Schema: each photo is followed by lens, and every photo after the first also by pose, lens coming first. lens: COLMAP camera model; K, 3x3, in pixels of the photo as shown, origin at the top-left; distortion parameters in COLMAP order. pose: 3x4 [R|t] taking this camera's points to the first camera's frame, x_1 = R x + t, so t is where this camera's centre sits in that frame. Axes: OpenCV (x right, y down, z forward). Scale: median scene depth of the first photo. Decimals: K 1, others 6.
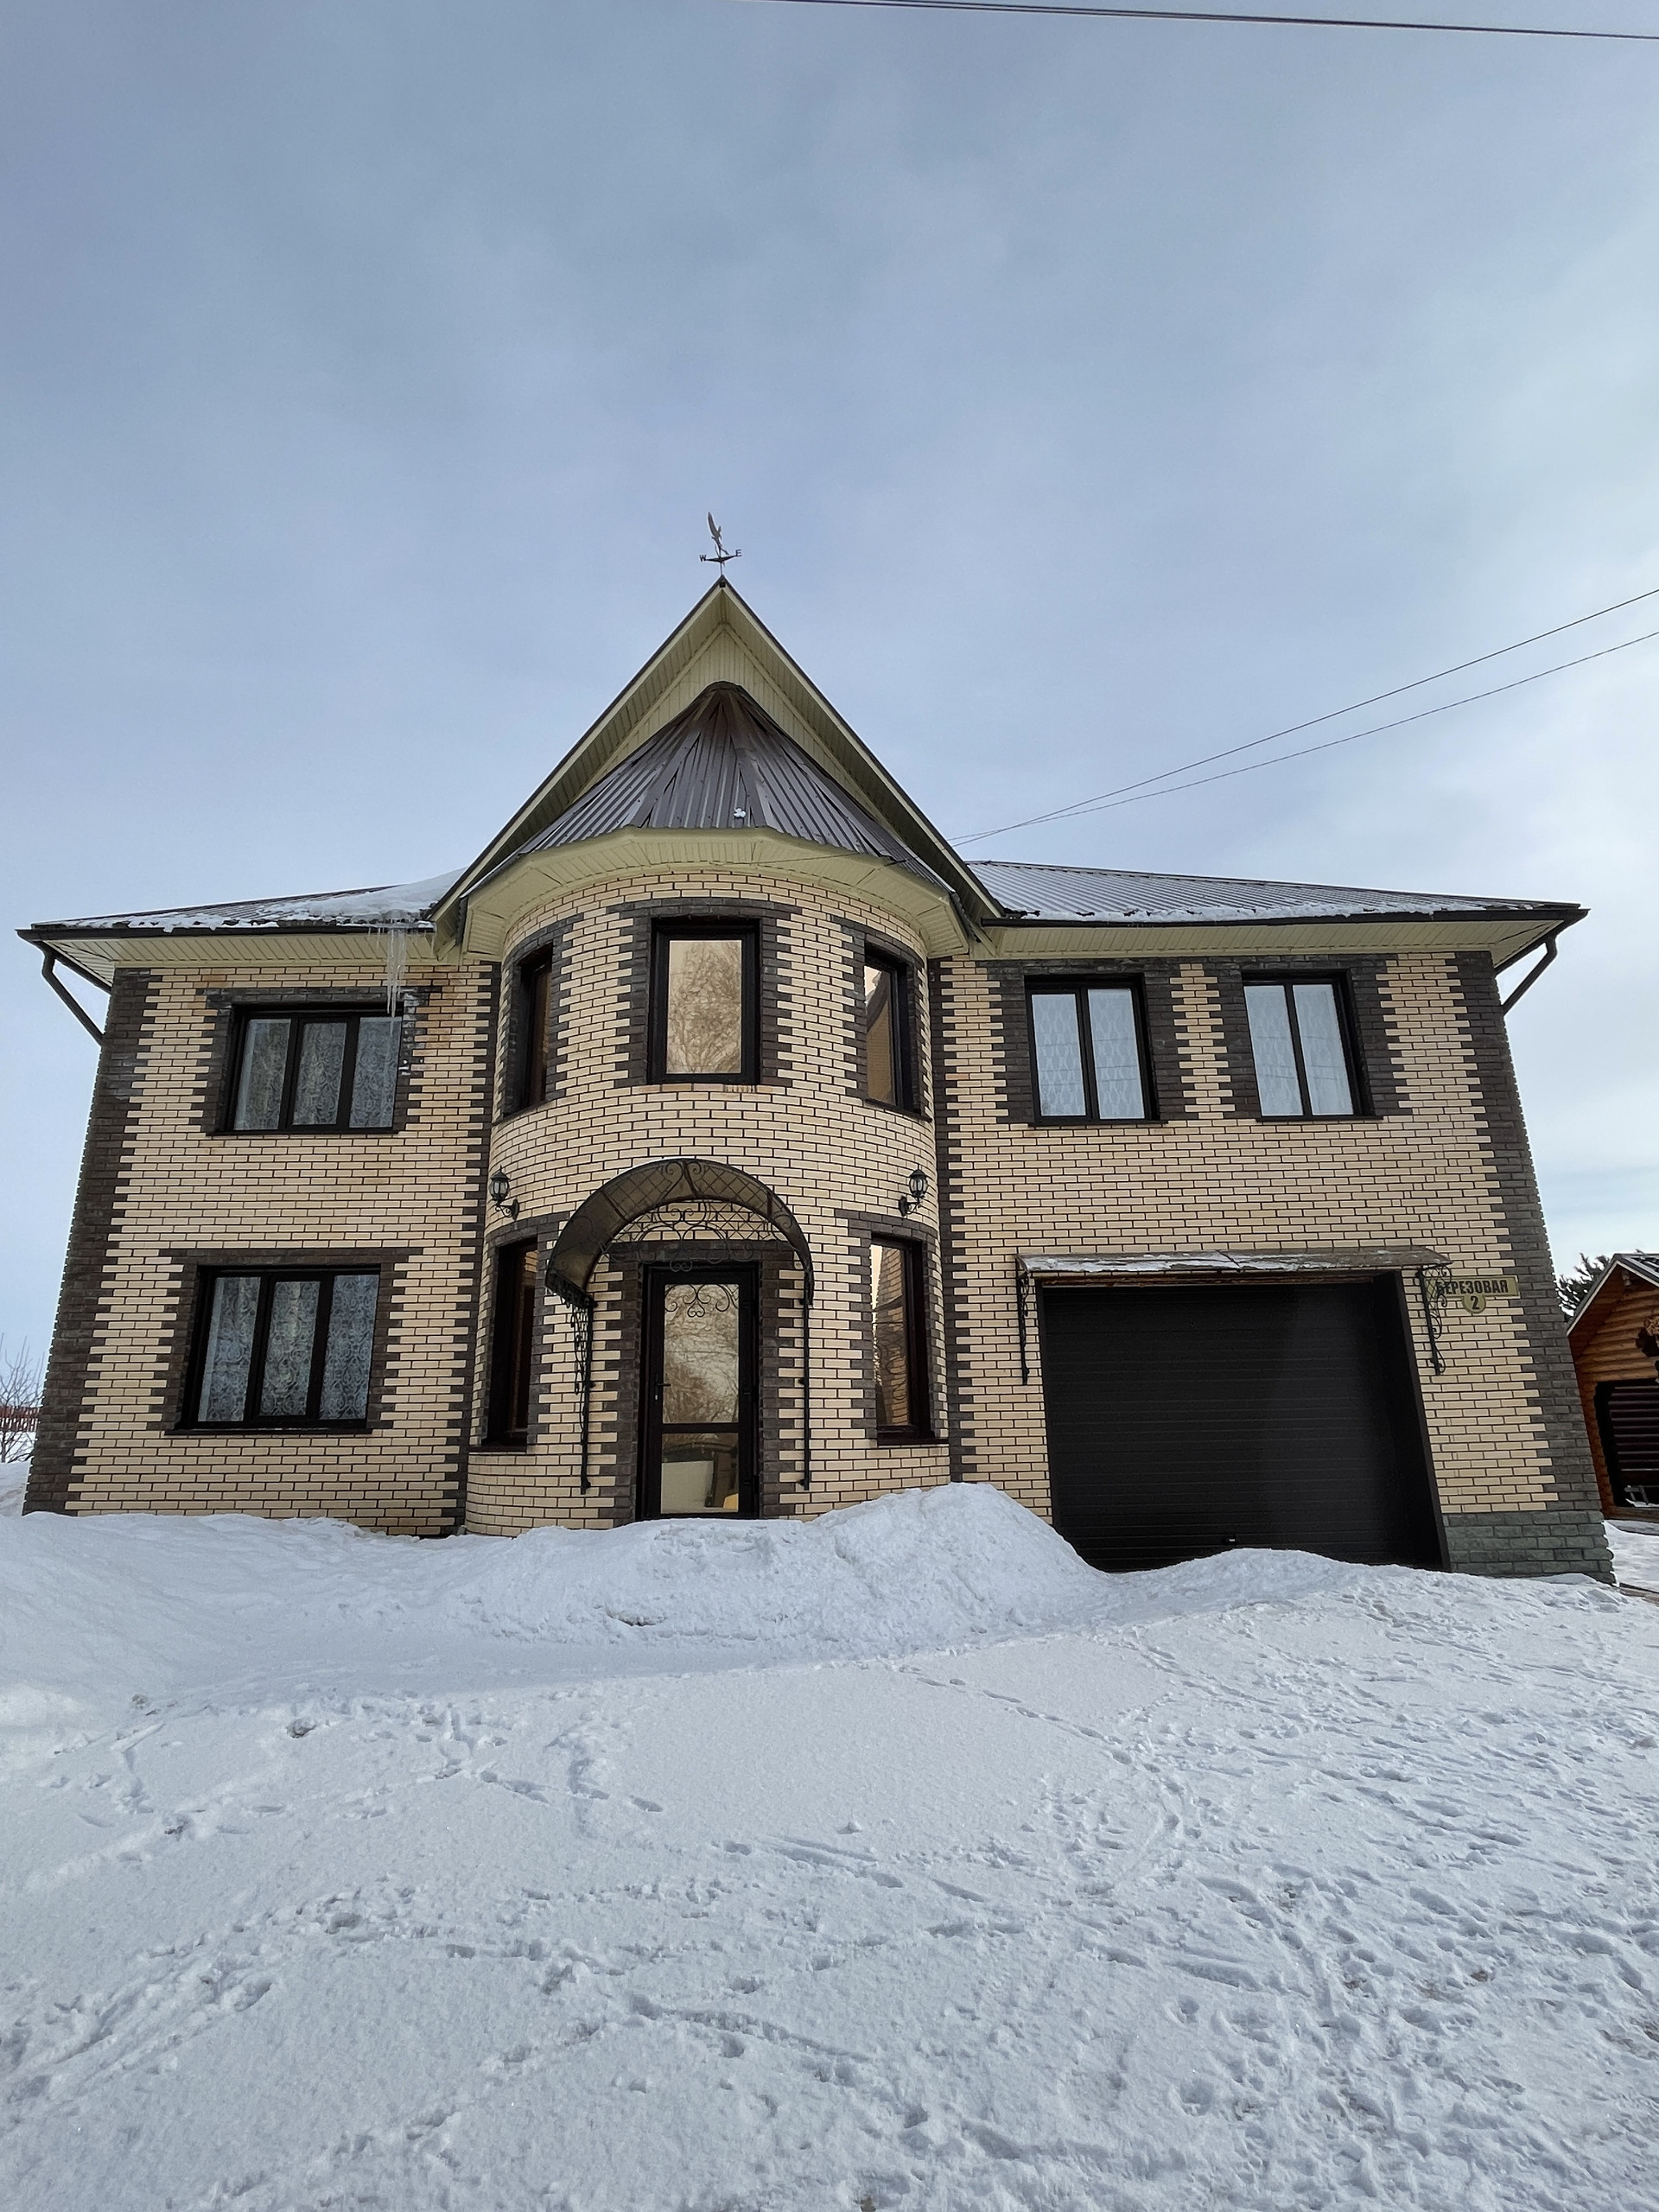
lens RADIAL K [[1117.0, 0, 830.3], [0, 1117.0, 1106.4], [0, 0, 1]] dist [-0.003933, -0.001222]
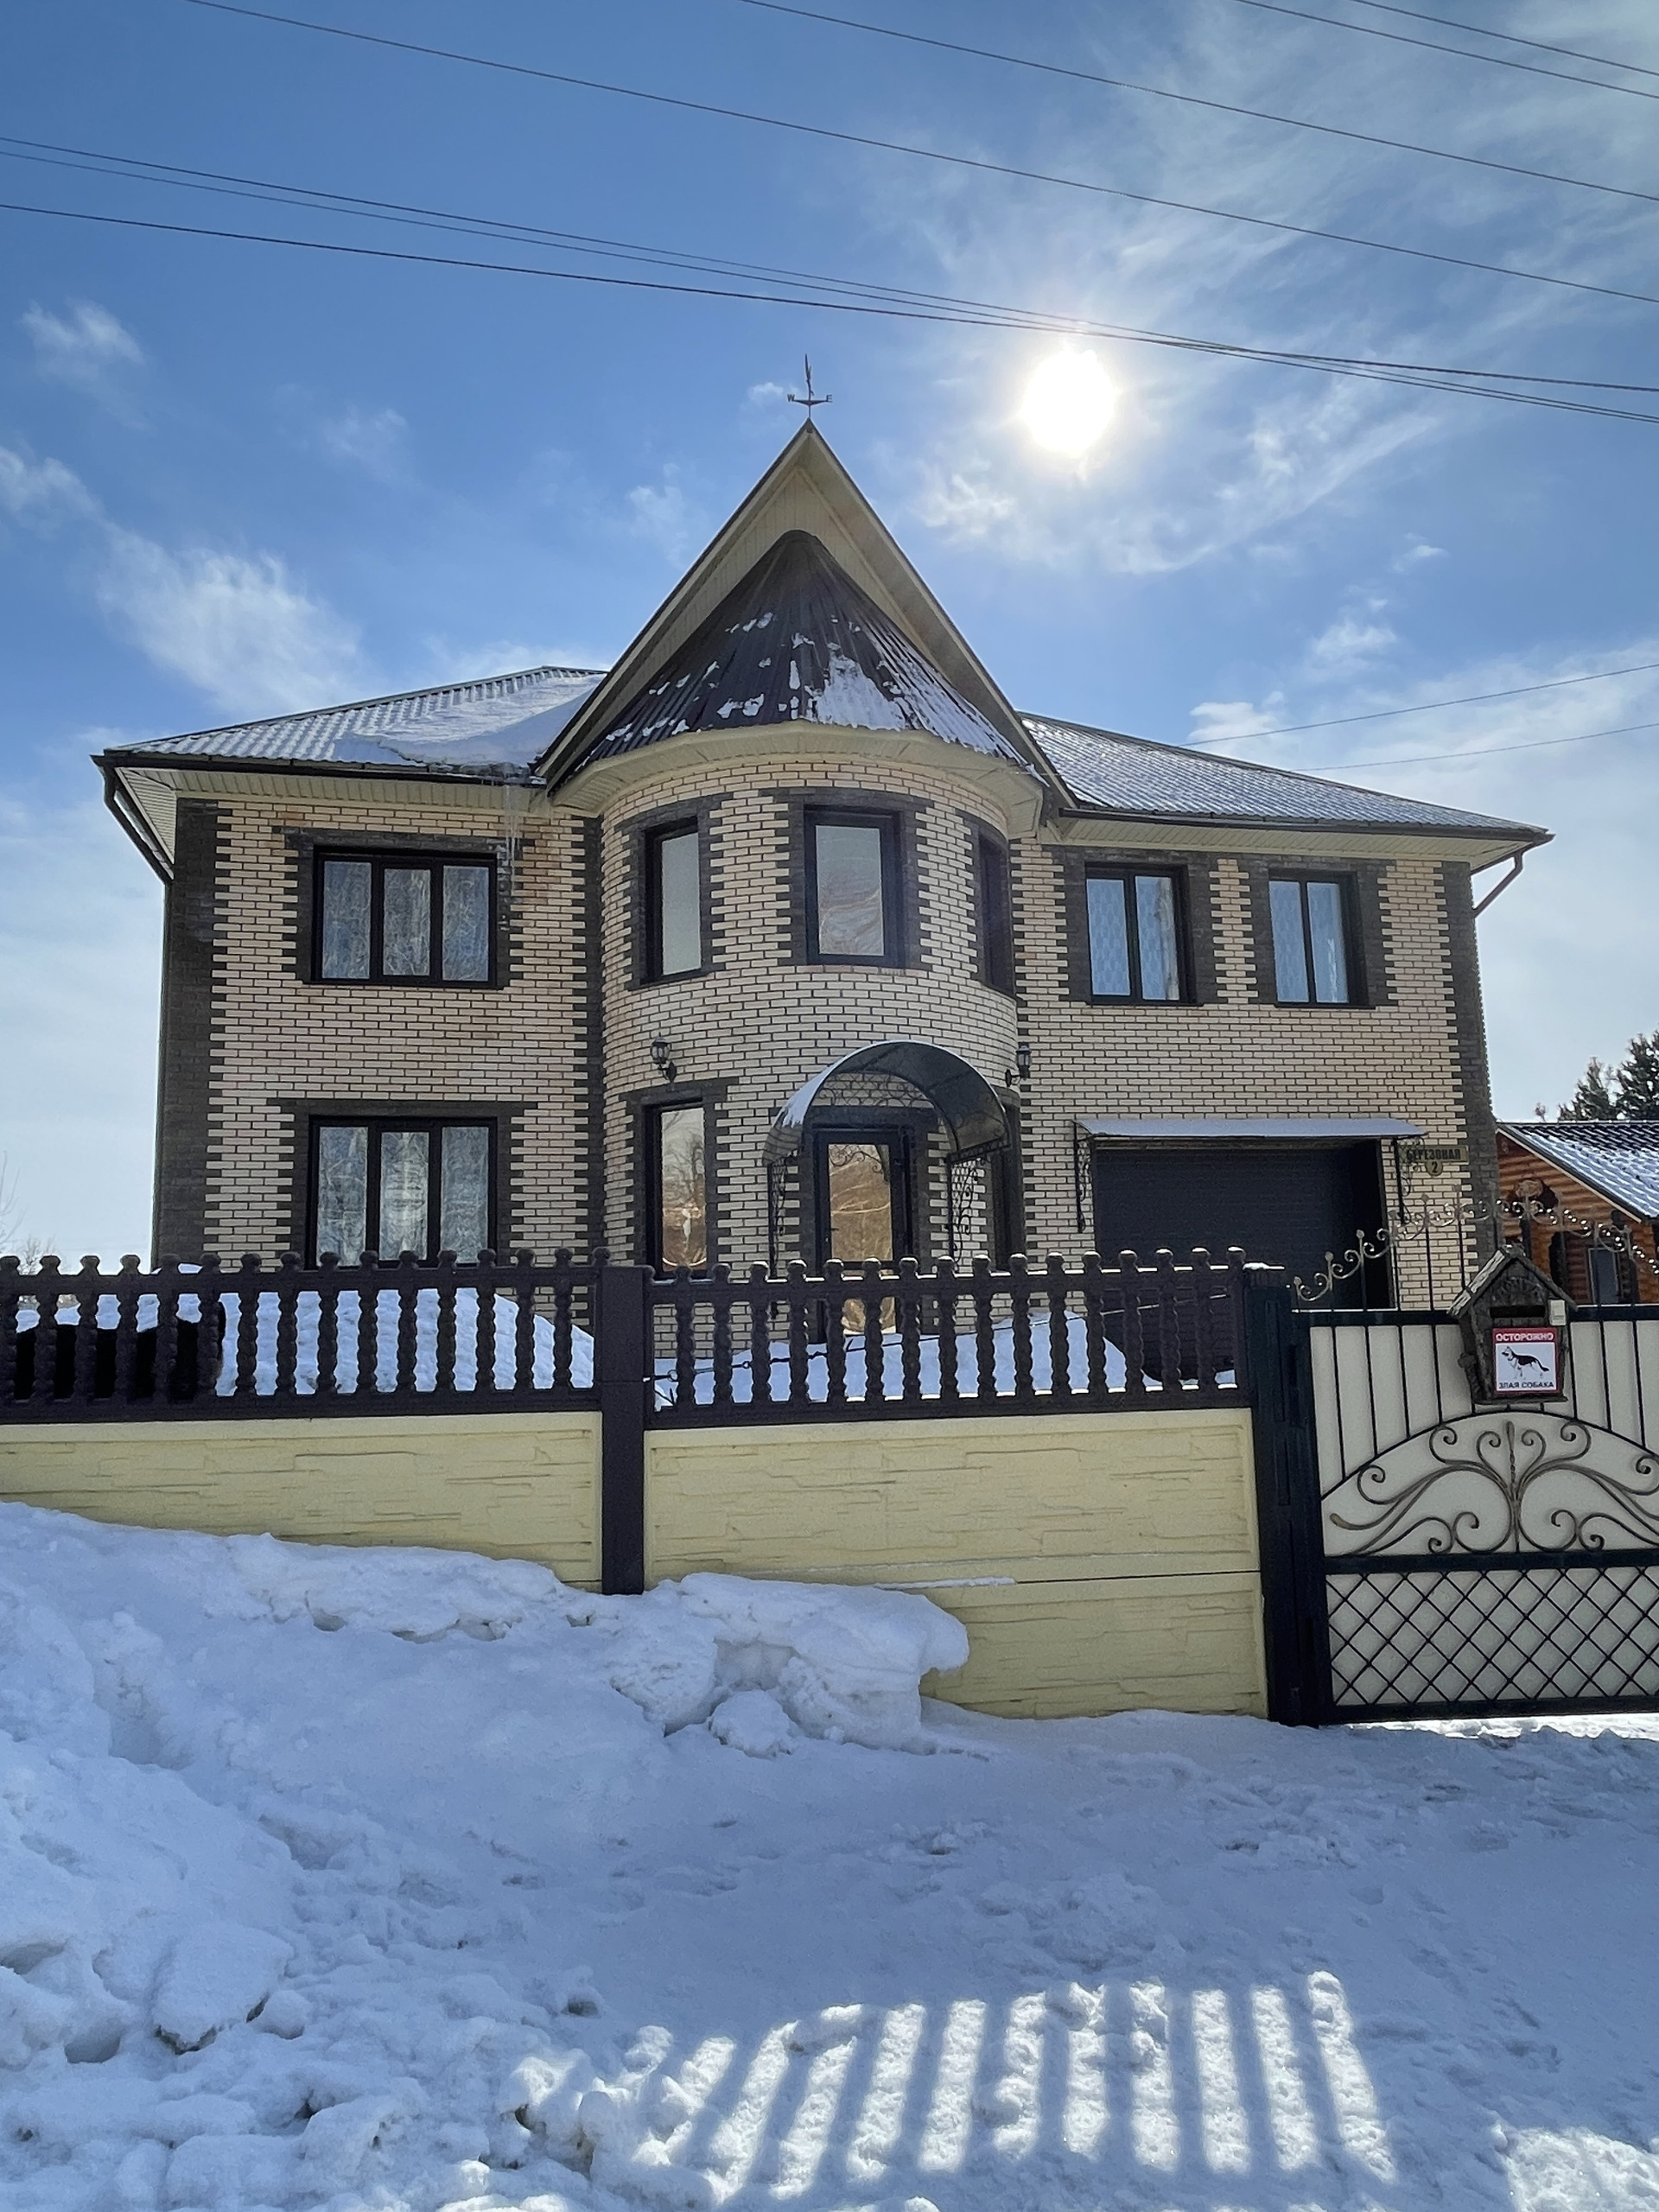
lens RADIAL K [[1397.5, 0, 829.5], [0, 1397.5, 1106.0], [0, 0, 1]] dist [0.012094, 0.000011]
pose [[0.977256, 0.021324, 0.210988, -0.358547], [-0.051163, 0.989249, 0.136997, -0.058899], [-0.205799, -0.144676, 0.967841, -0.296940]]
